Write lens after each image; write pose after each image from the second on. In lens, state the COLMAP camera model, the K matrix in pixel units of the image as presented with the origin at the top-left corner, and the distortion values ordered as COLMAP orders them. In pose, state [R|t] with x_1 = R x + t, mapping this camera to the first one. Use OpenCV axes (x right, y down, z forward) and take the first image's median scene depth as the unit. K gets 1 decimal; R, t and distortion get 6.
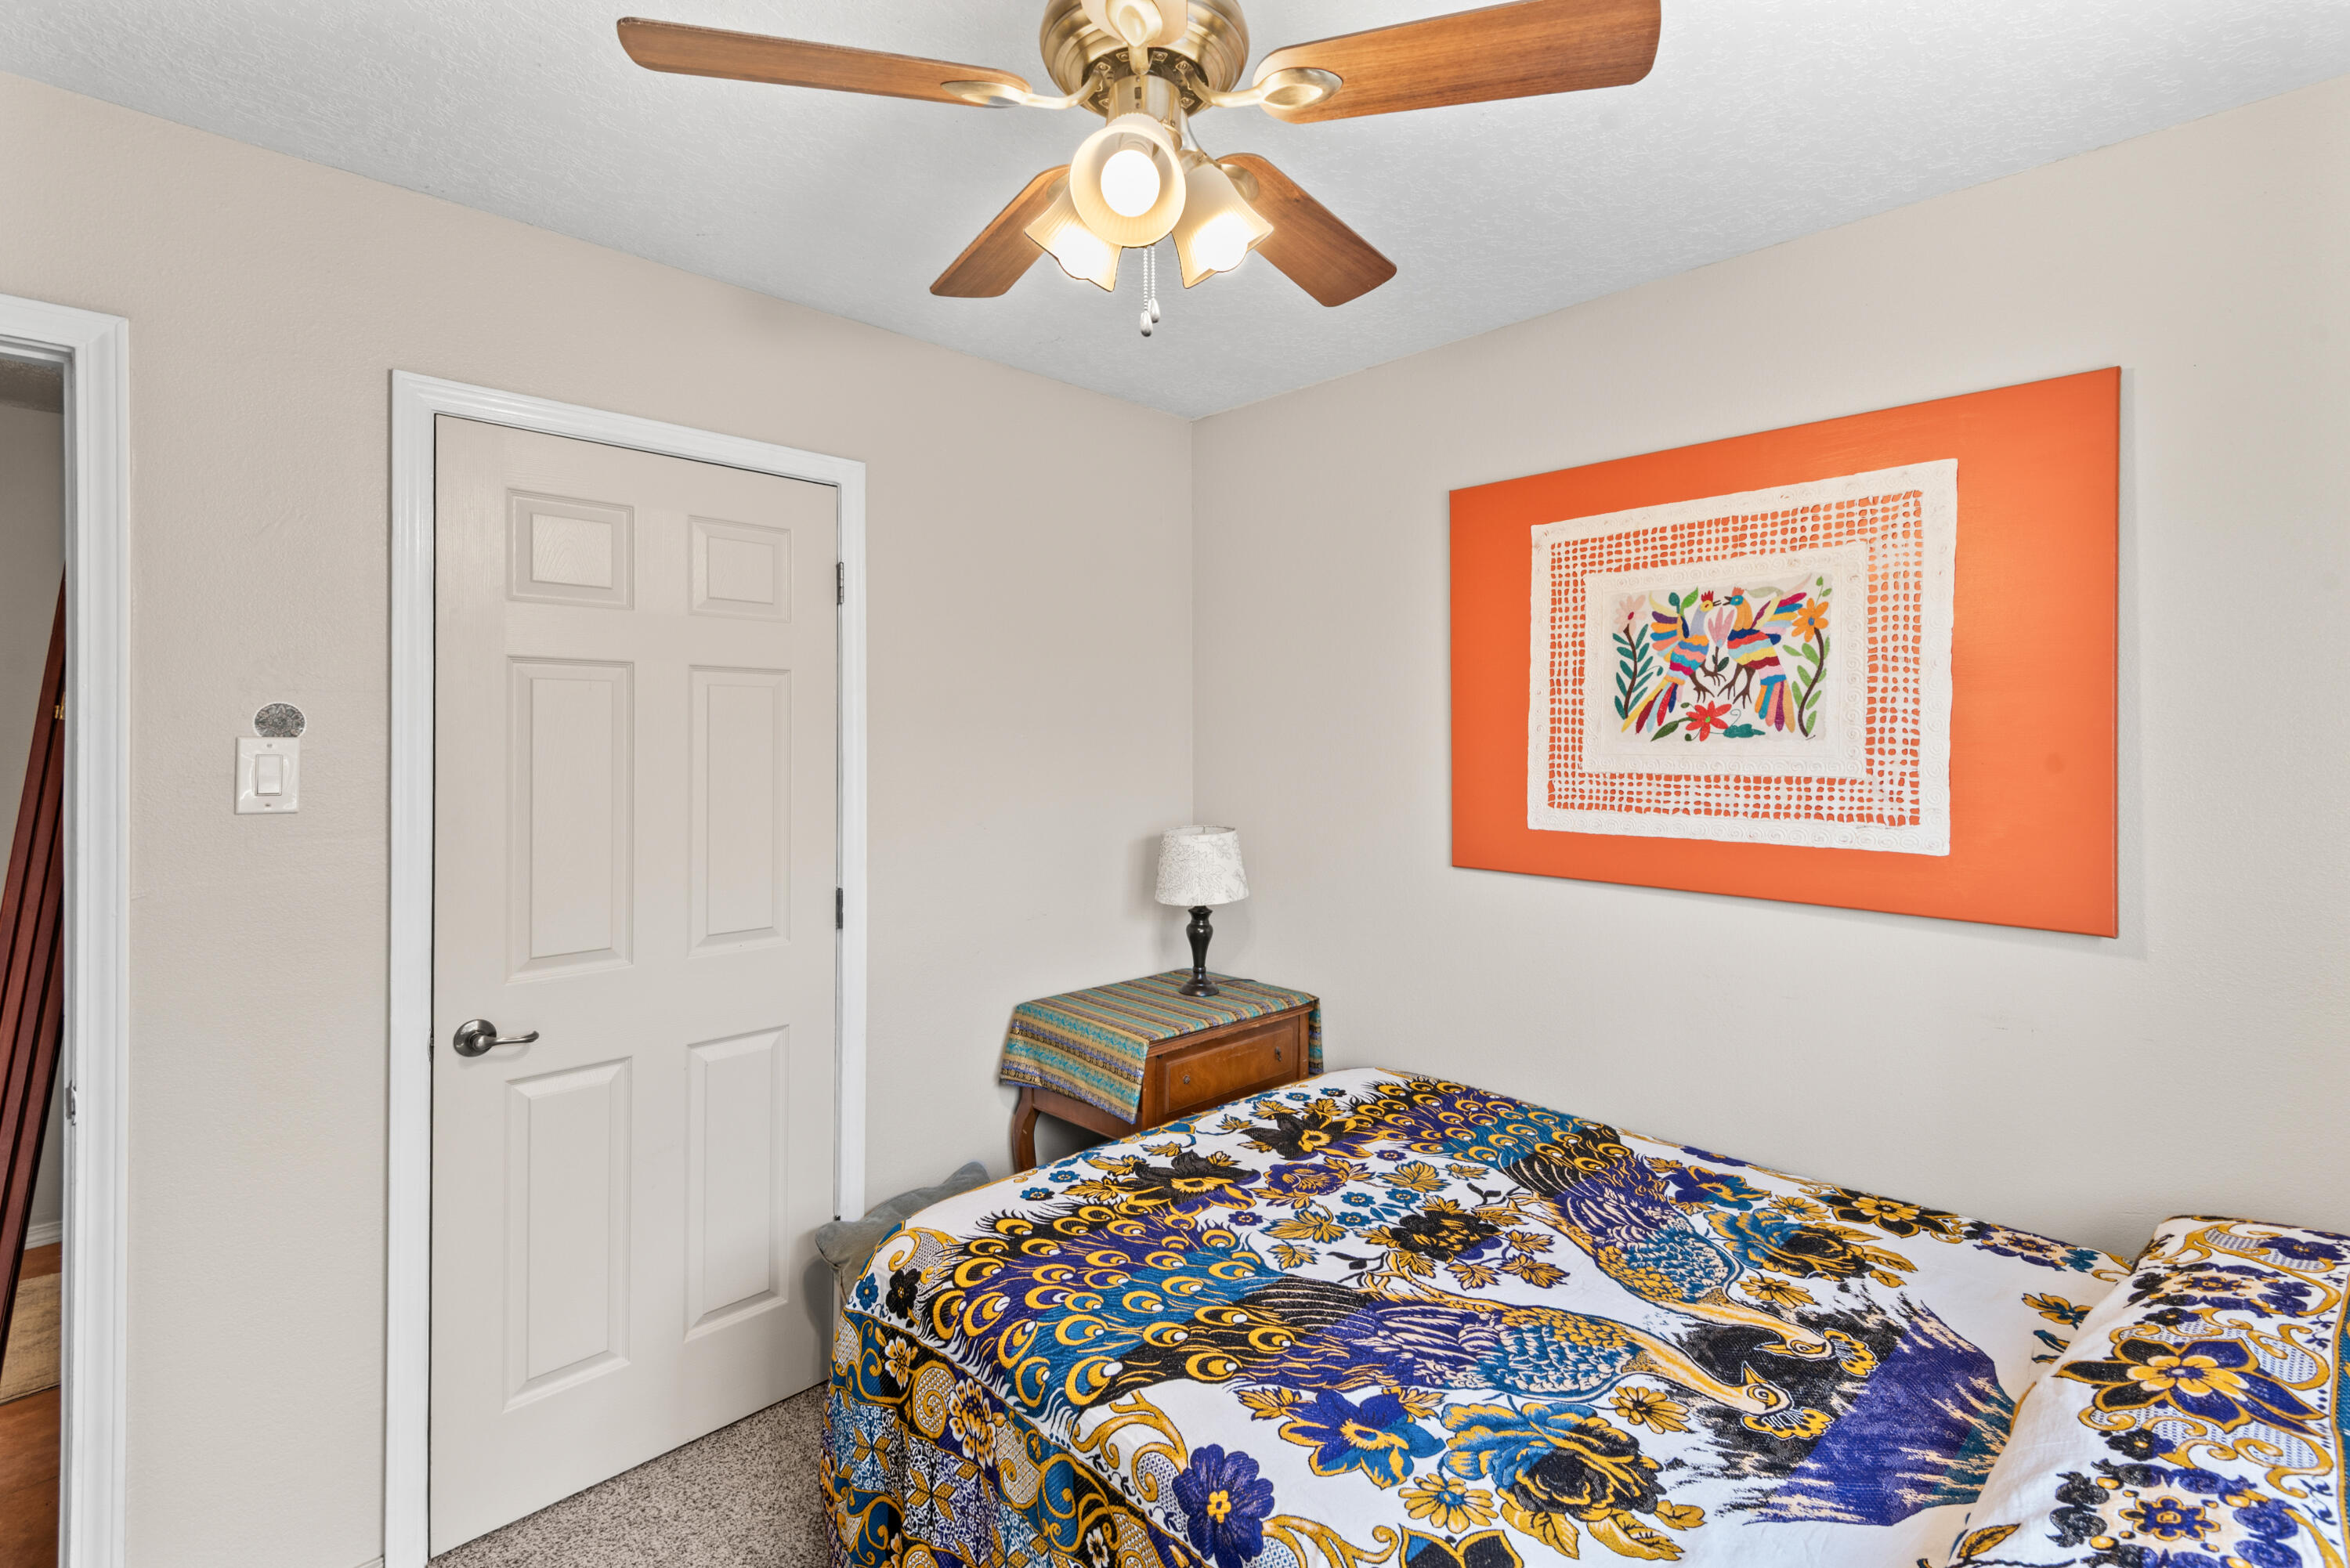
lens RADIAL K [[1082.0, 0, 1177.4], [0, 1082.0, 728.3], [0, 0, 1]] dist [0.064008, -0.032942]
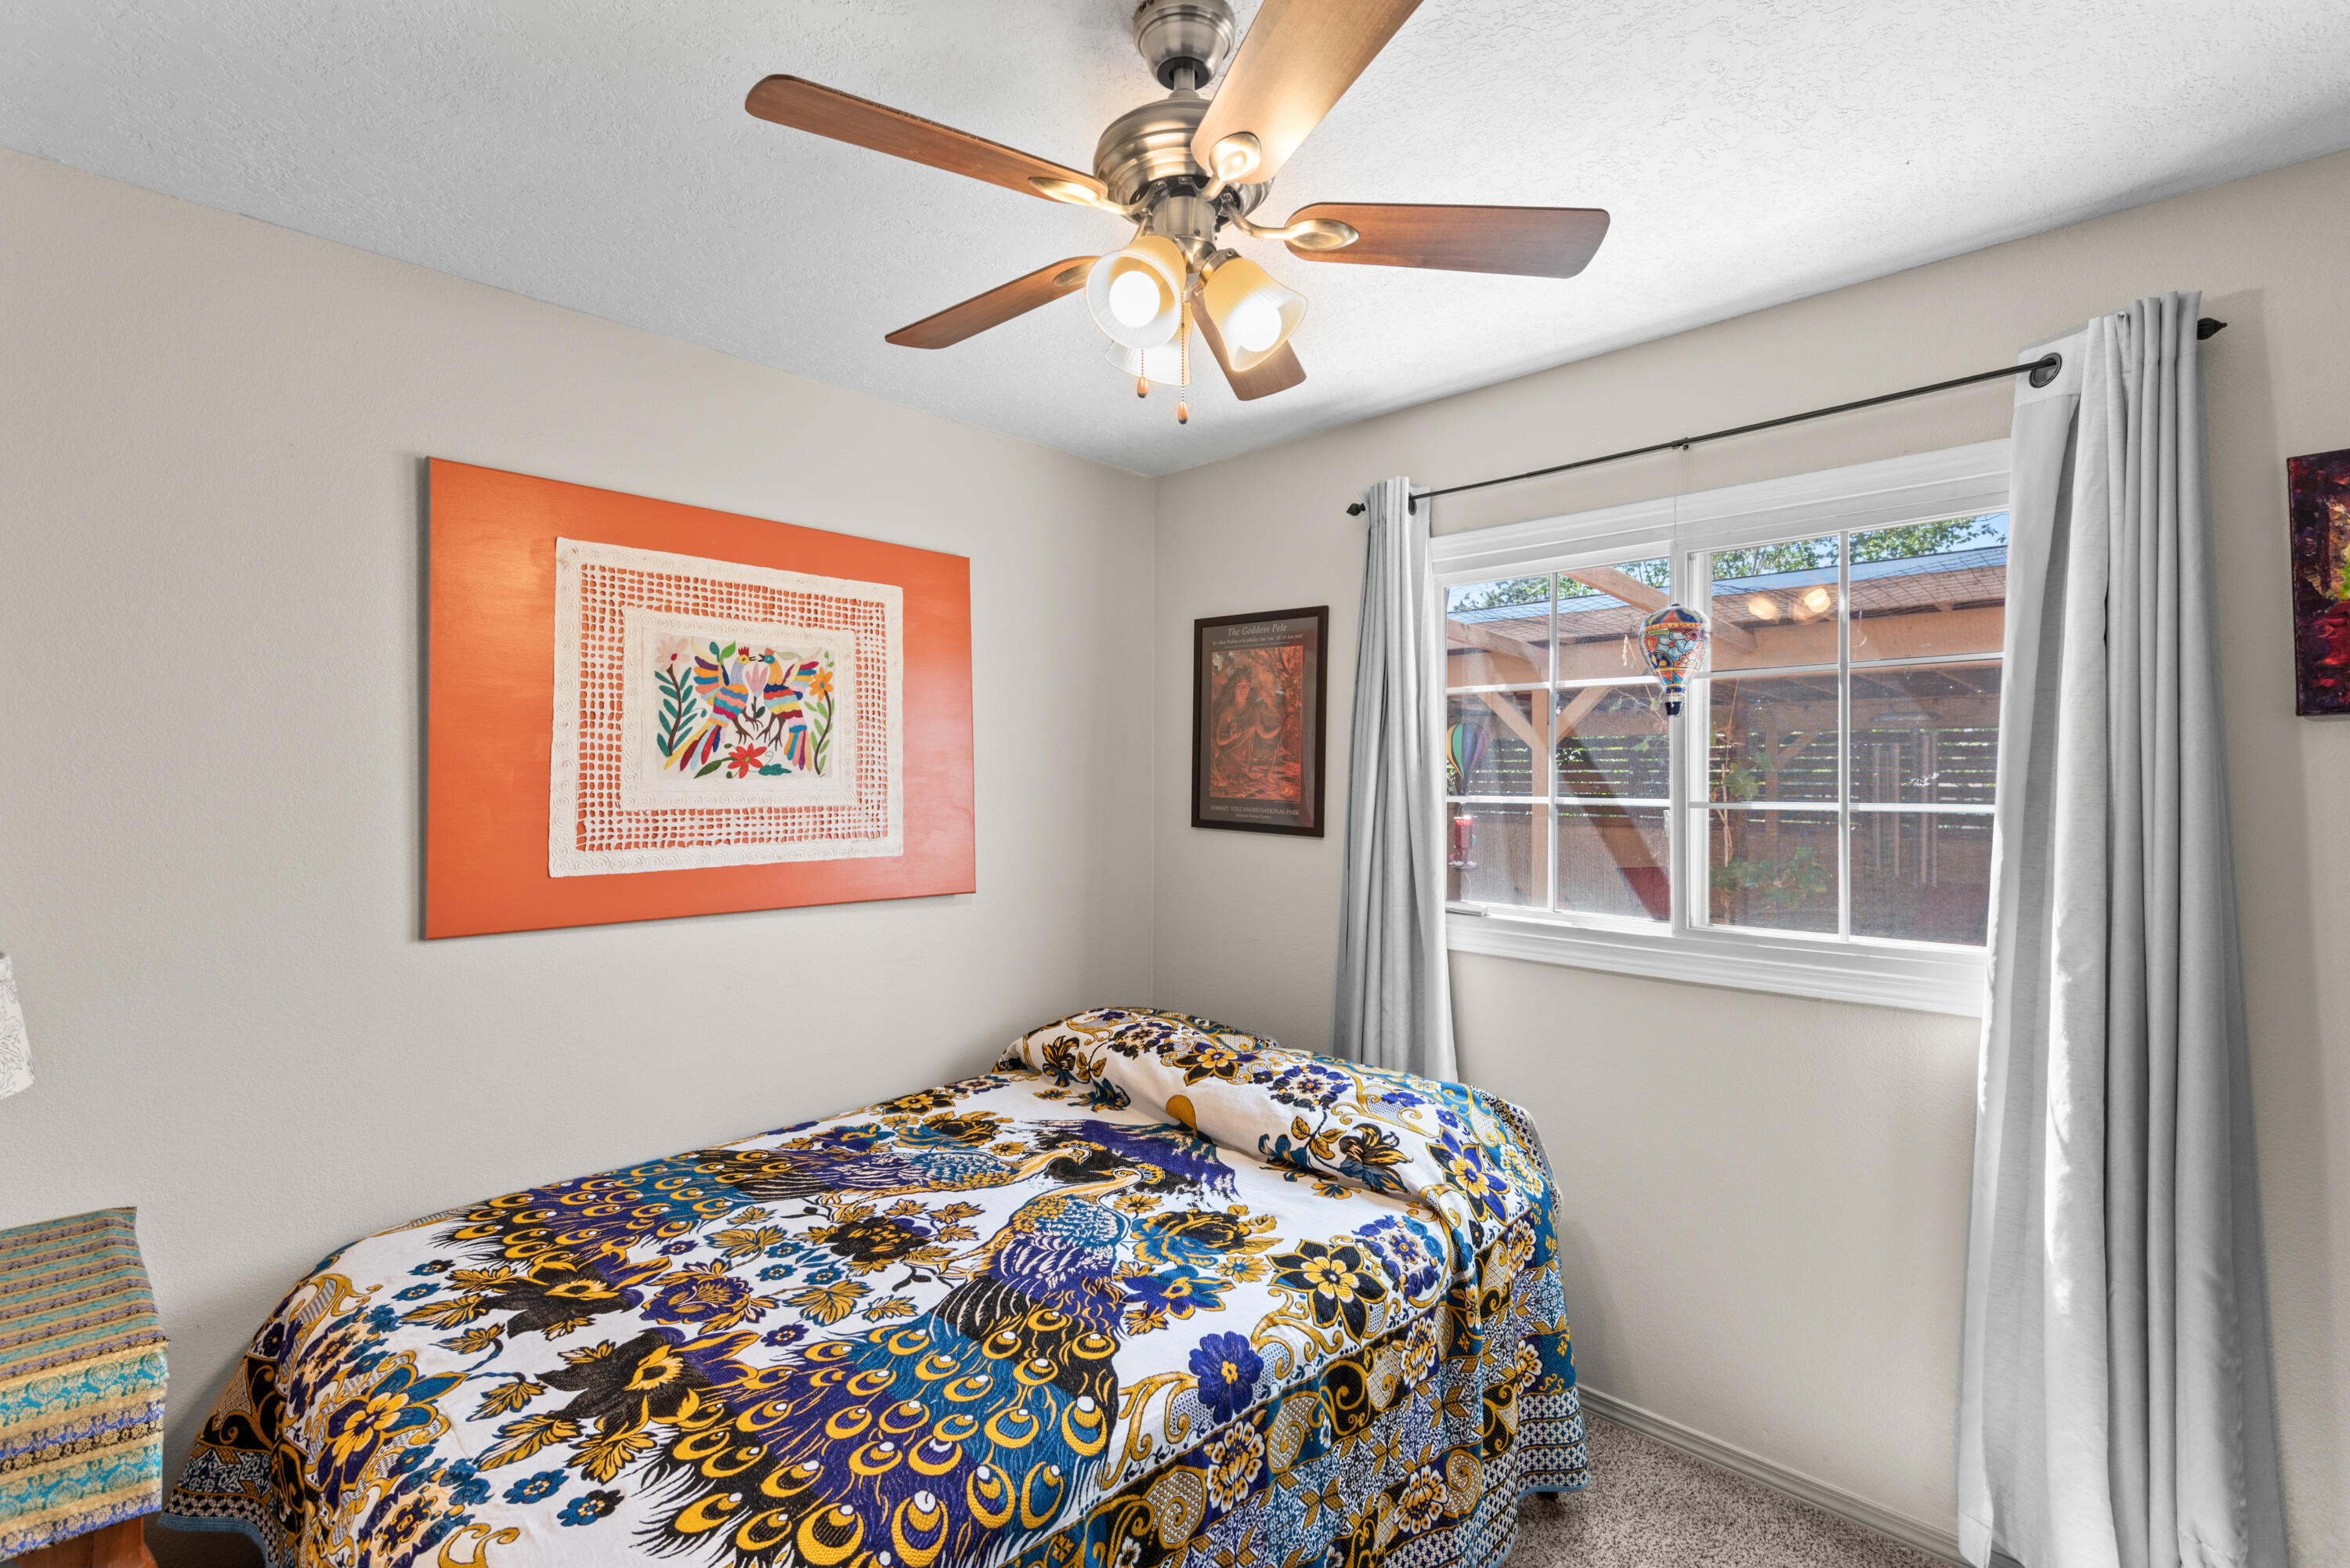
lens RADIAL K [[1056.5, 0, 1185.8], [0, 1056.5, 766.3], [0, 0, 1]] dist [0.025828, -0.012091]
pose [[-0.036565, 0.013995, 0.999233, -0.667422], [-0.009927, 0.999848, -0.014367, 0.011016], [-0.999282, -0.010444, -0.036420, 0.613469]]
